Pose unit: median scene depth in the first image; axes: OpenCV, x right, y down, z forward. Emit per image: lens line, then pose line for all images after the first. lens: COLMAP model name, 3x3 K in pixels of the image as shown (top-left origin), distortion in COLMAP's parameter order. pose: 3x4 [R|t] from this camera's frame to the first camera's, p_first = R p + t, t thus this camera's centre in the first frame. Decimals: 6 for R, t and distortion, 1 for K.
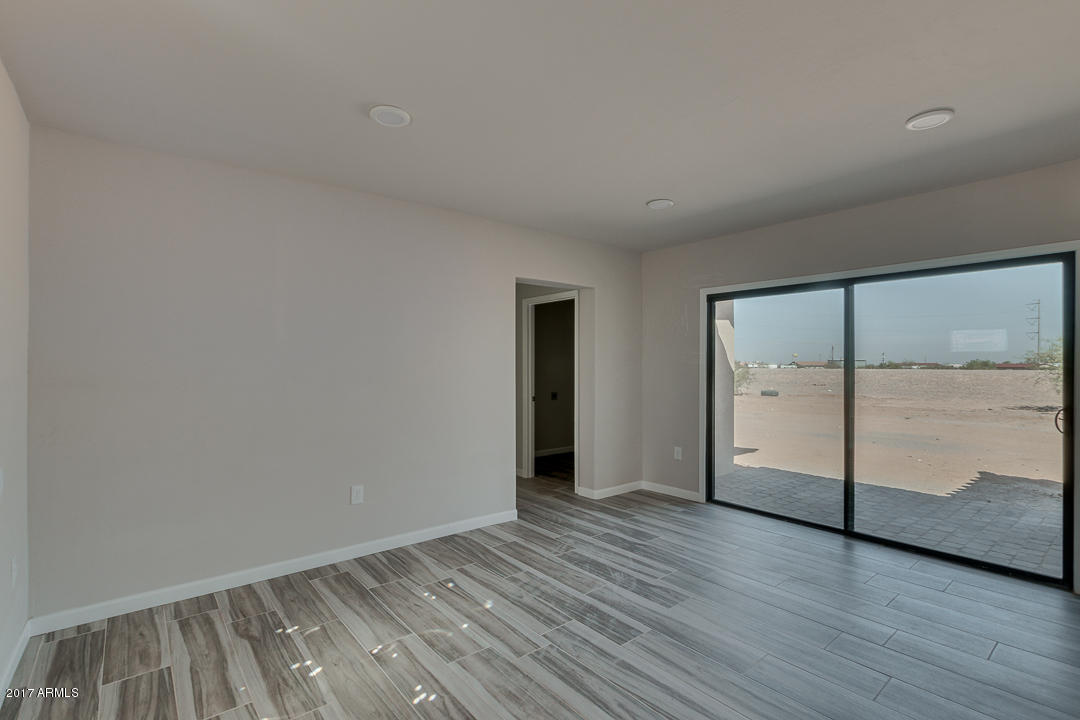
lens RADIAL K [[502.0, 0, 542.9], [0, 502.0, 364.5], [0, 0, 1]] dist [0.001799, -0.001201]
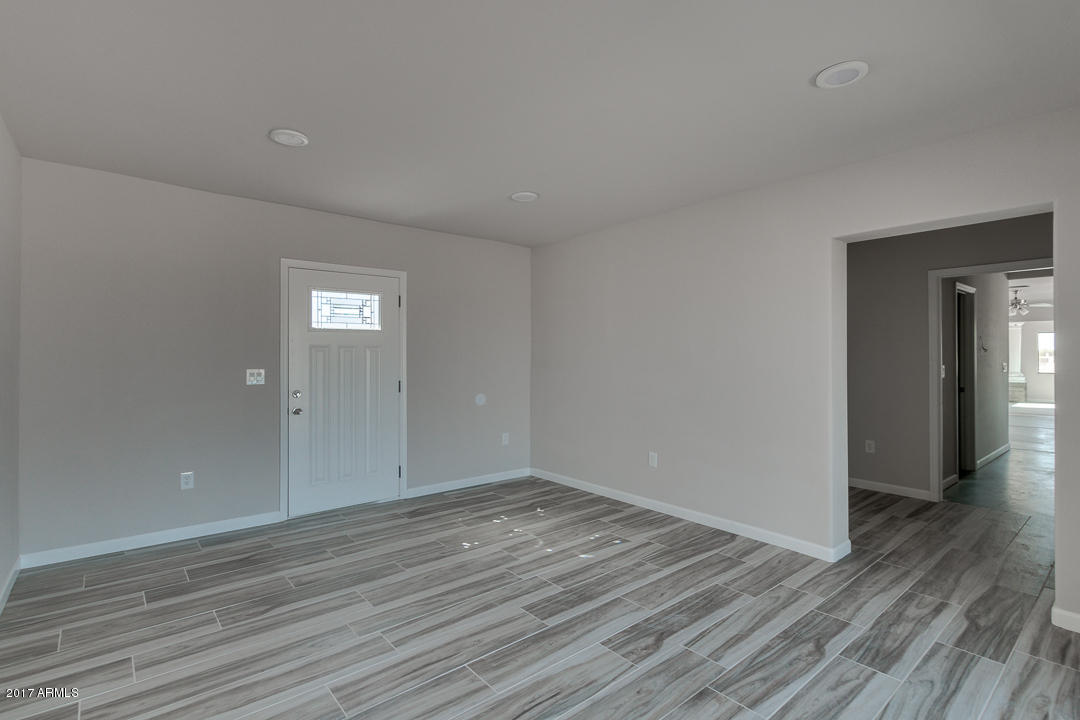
lens RADIAL K [[502.0, 0, 511.3], [0, 502.0, 343.2], [0, 0, 1]] dist [0.001799, -0.001201]
pose [[-0.015118, -0.021457, -0.999655, 0.970813], [0.000759, 0.999769, -0.021471, 0.009916], [0.999885, -0.001083, -0.015098, 0.774127]]
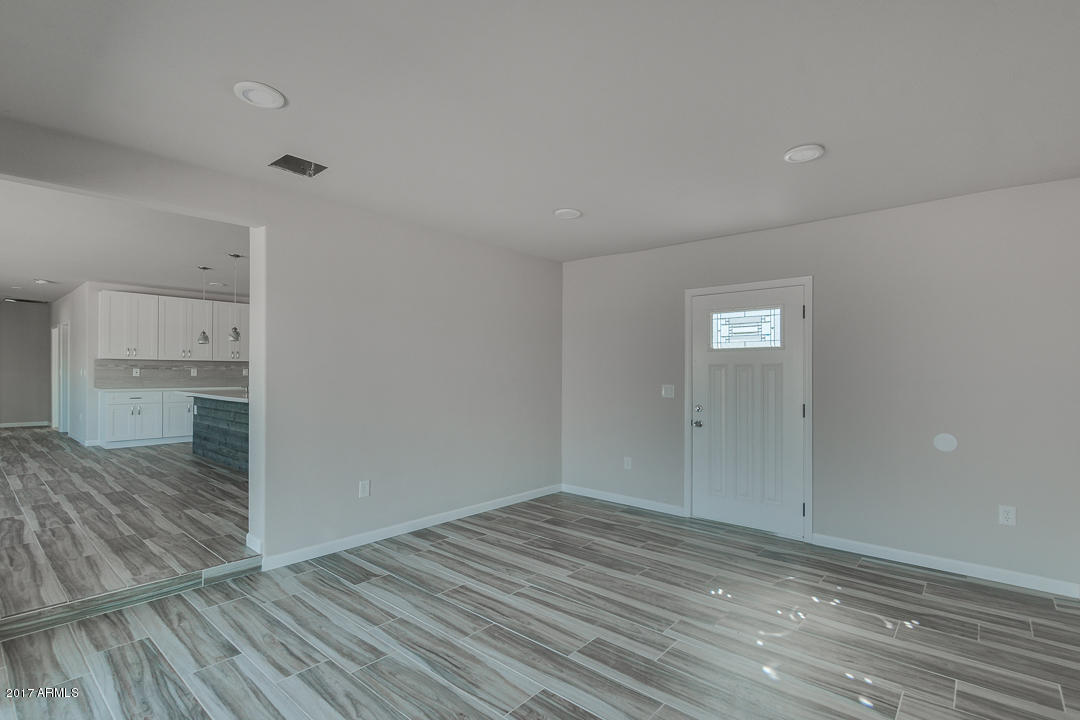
lens RADIAL K [[502.0, 0, 568.5], [0, 502.0, 365.7], [0, 0, 1]] dist [0.001799, -0.001201]
pose [[-0.978728, -0.005362, -0.205091, 0.333152], [-0.002660, 0.999906, -0.013444, 0.009598], [0.205144, -0.012613, -0.978651, 1.561273]]
